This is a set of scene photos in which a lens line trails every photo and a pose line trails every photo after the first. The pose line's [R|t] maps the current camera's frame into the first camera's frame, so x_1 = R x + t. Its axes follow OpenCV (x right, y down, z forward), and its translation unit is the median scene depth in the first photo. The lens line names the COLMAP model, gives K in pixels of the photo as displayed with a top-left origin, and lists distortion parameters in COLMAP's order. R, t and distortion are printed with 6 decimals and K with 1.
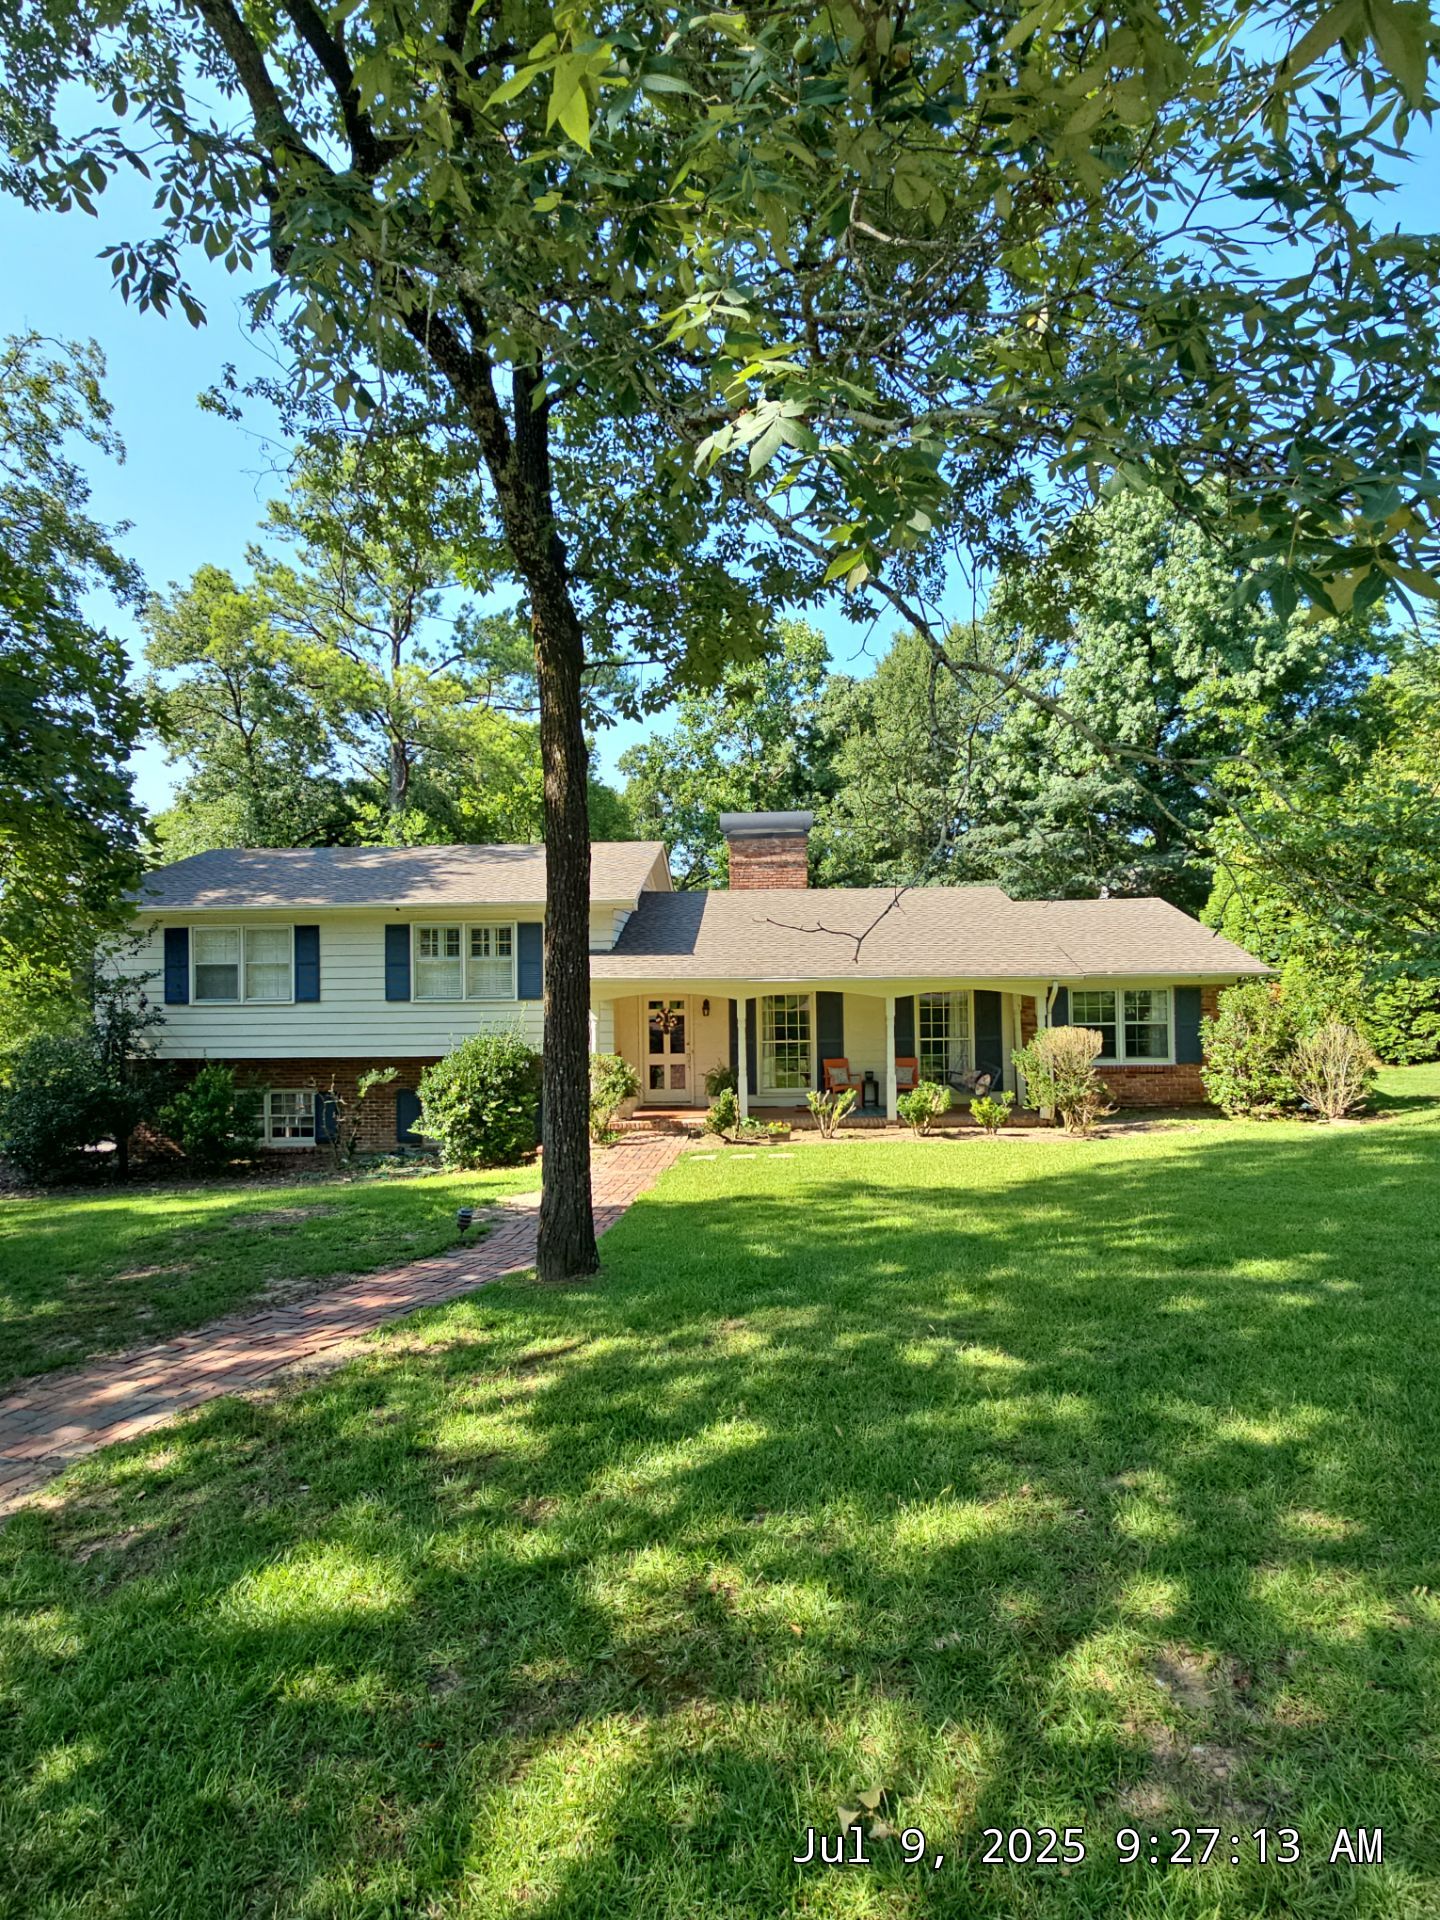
lens RADIAL K [[1013.1, 0, 731.5], [0, 1013.1, 951.5], [0, 0, 1]] dist [-0.001552, 0.001778]
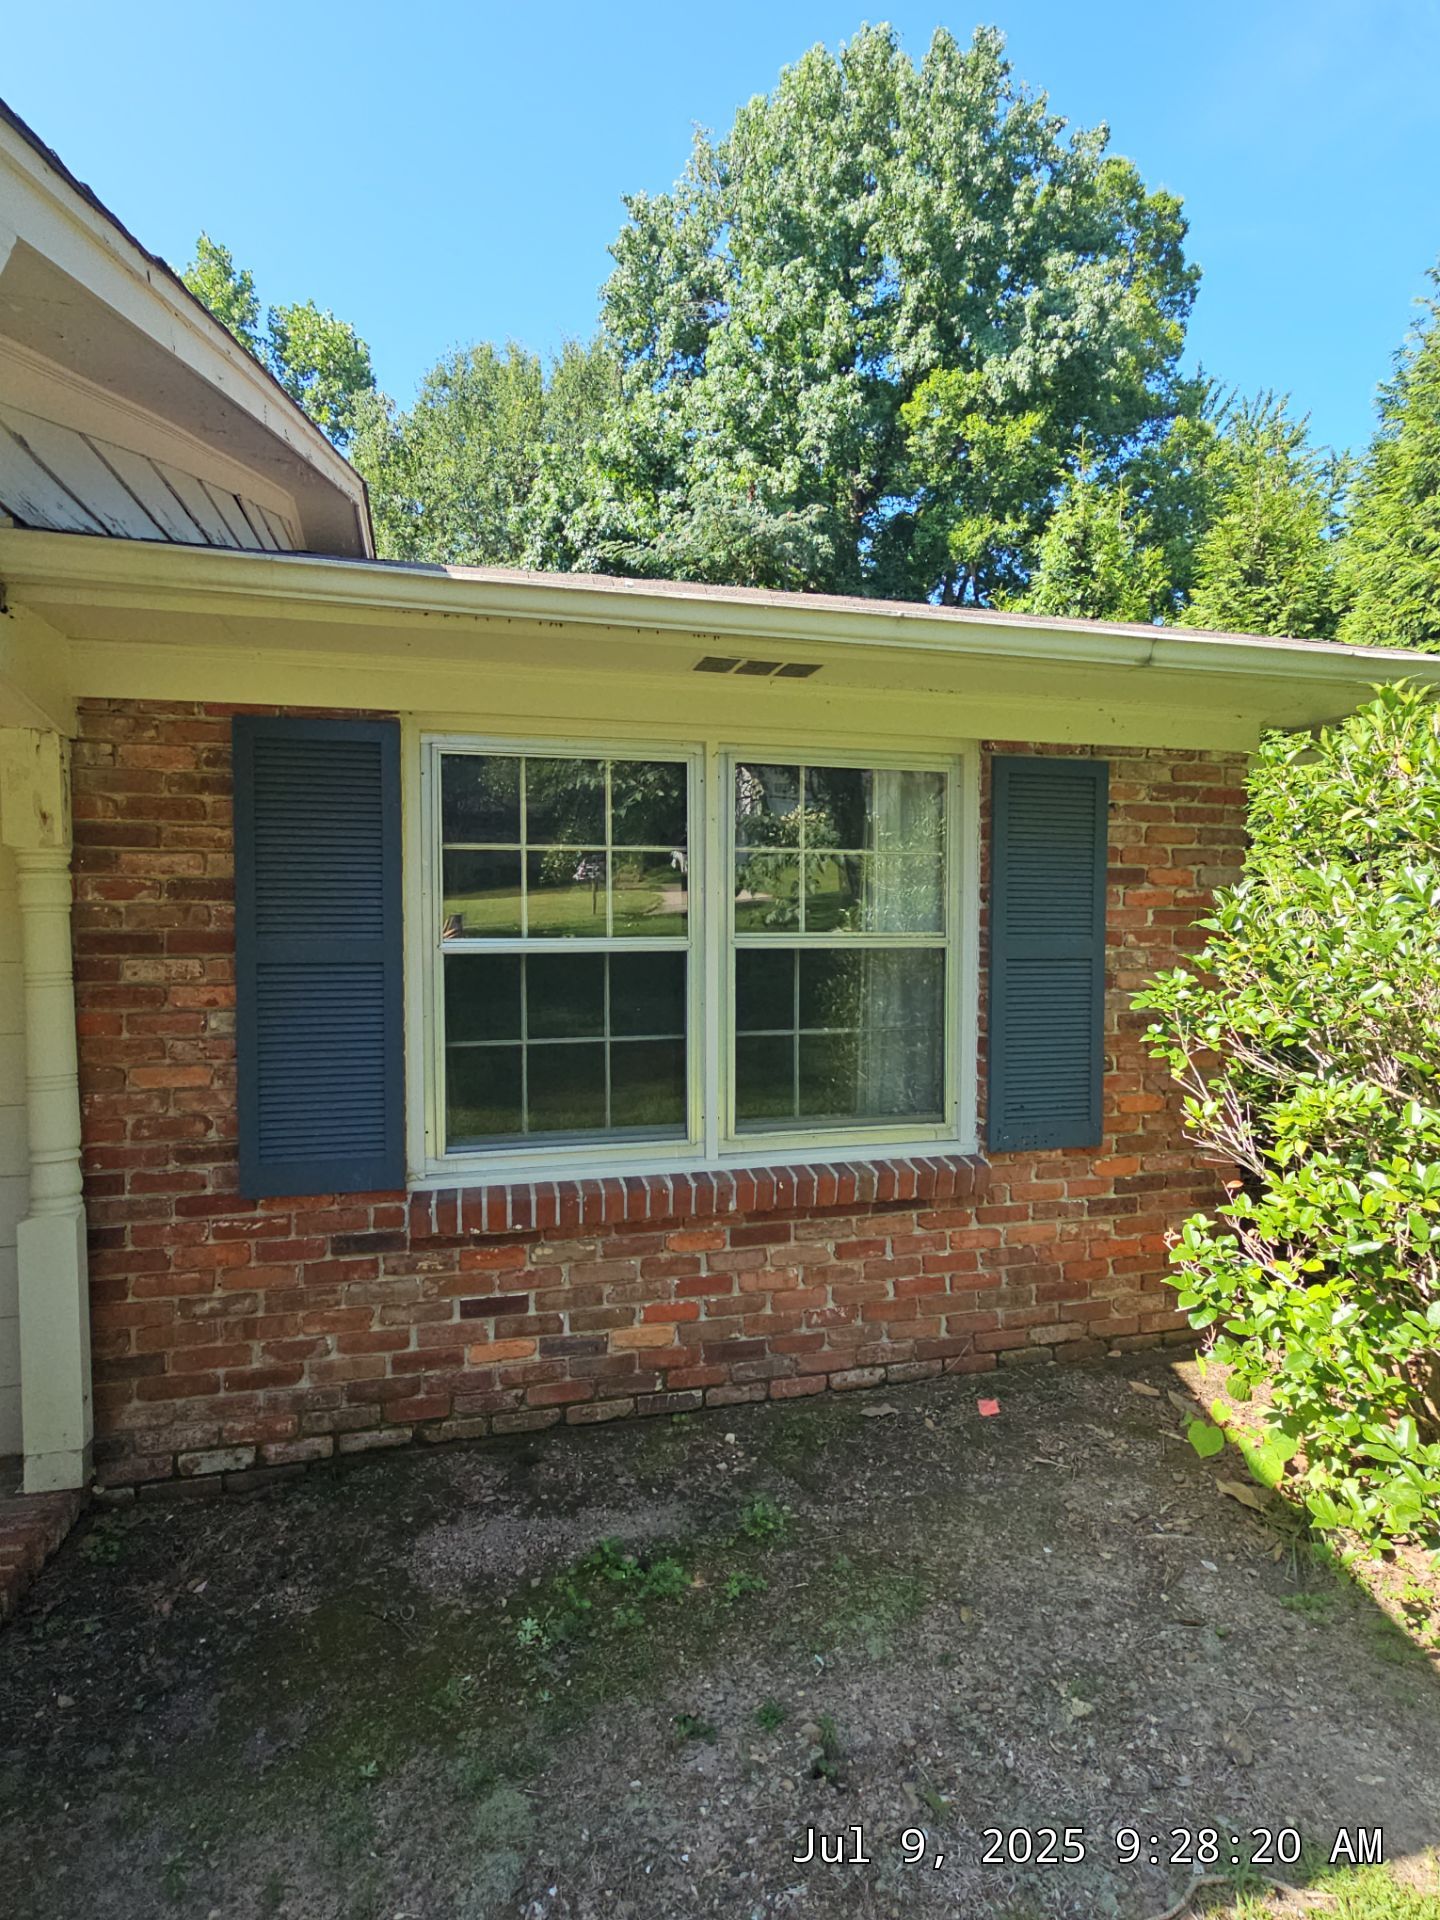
lens RADIAL K [[1013.1, 0, 731.5], [0, 1013.1, 951.5], [0, 0, 1]] dist [-0.001552, 0.001778]
pose [[0.958097, 0.003019, 0.286430, 0.700285], [-0.018207, 0.998564, 0.050376, 0.132333], [-0.285866, -0.053480, 0.956776, 1.723480]]
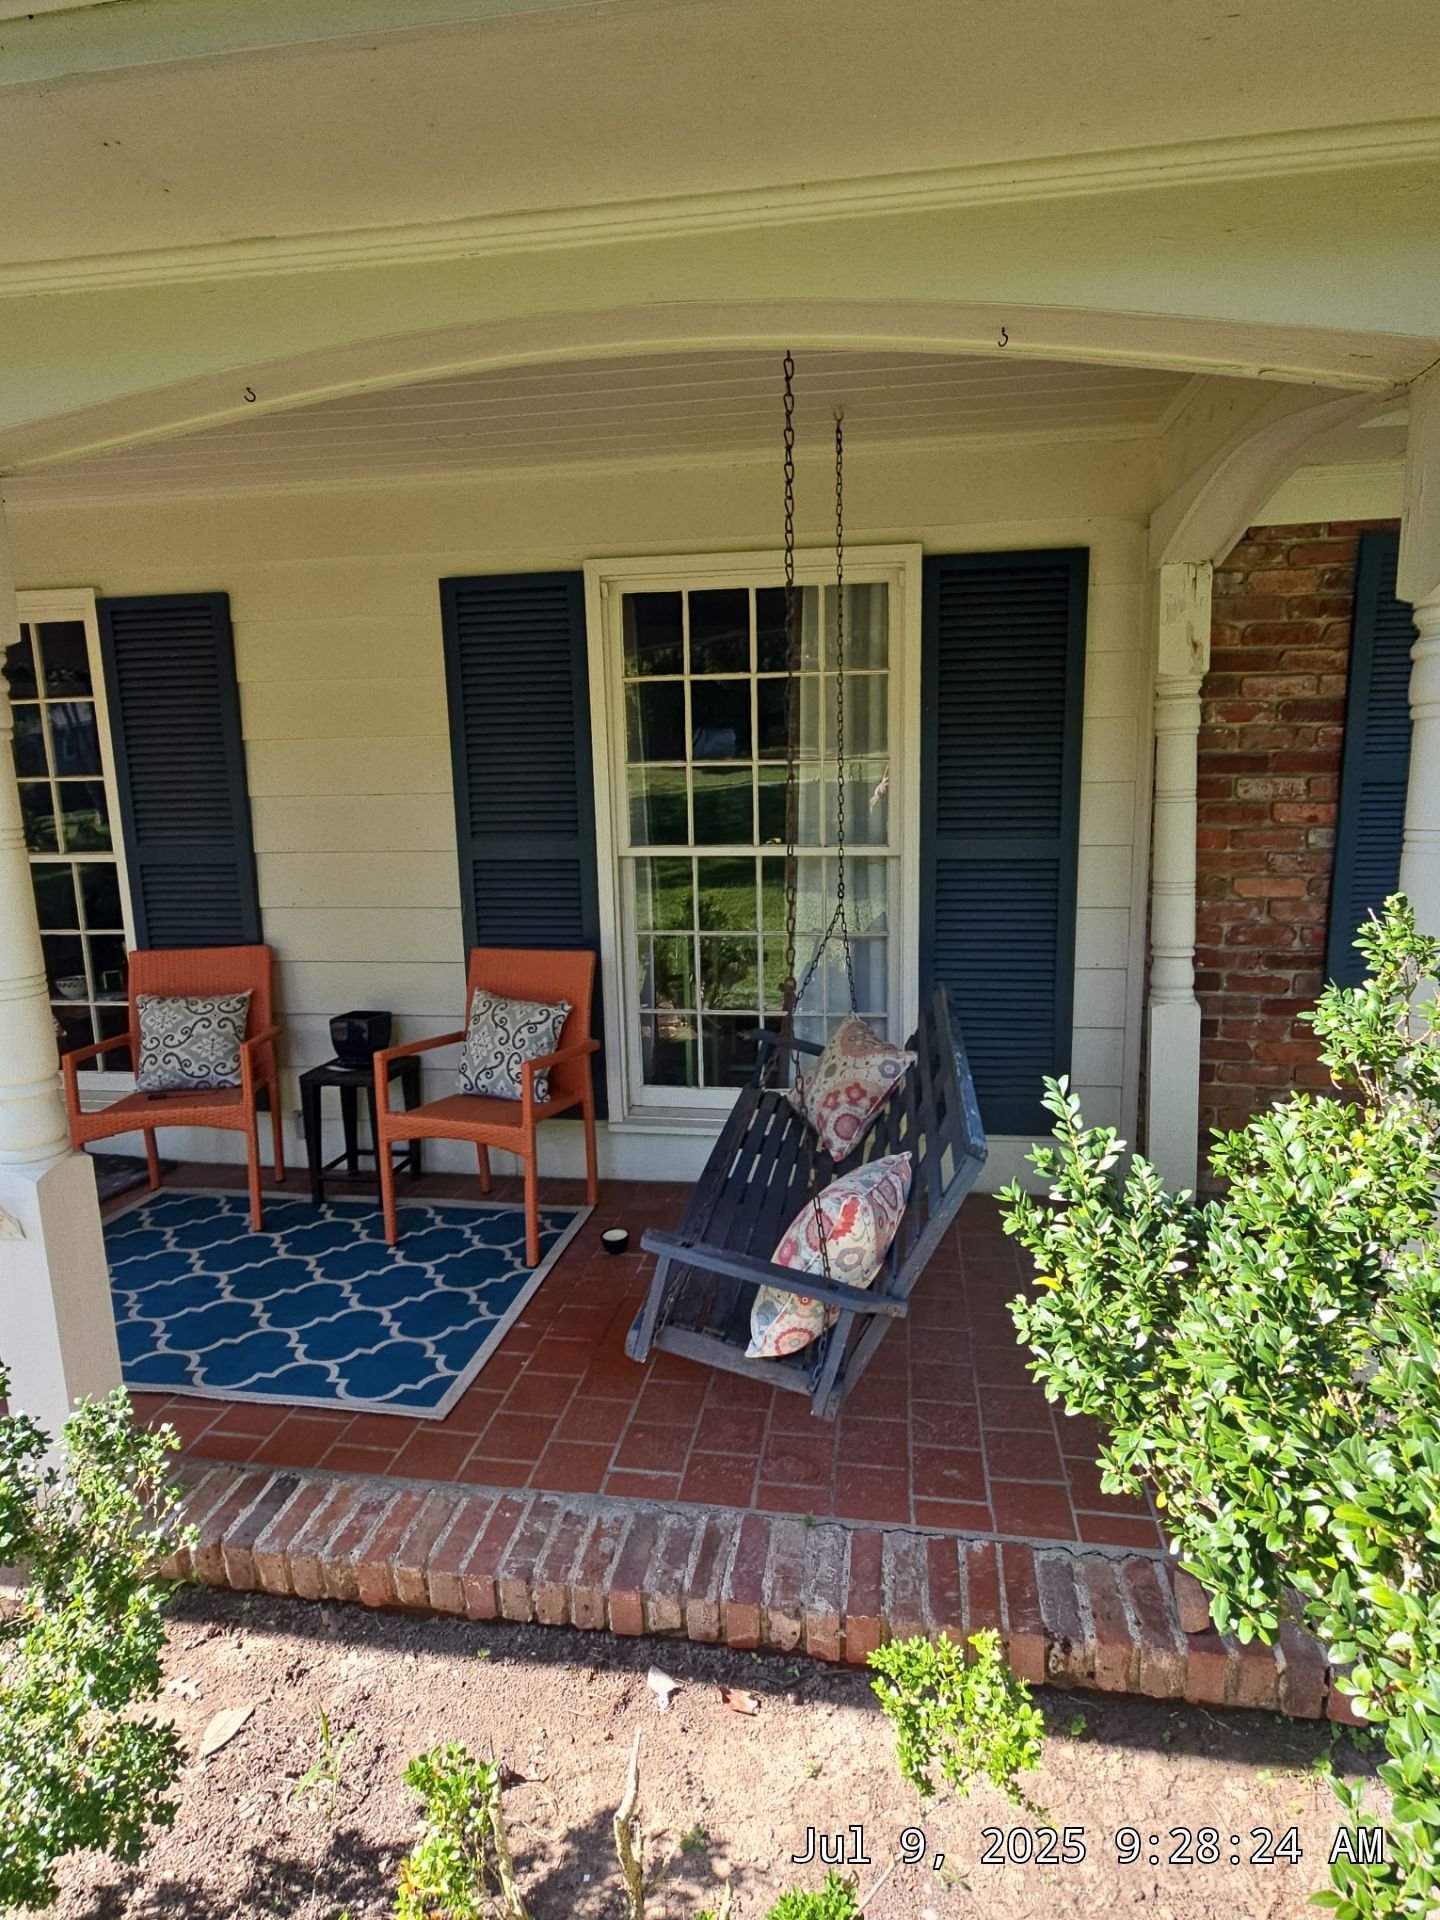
lens RADIAL K [[1013.1, 0, 731.5], [0, 1013.1, 951.5], [0, 0, 1]] dist [-0.001552, 0.001778]
pose [[0.993320, 0.016271, -0.114242, 0.476094], [0.004927, 0.983126, 0.182861, 0.148488], [0.115289, -0.182203, 0.976479, 1.713930]]
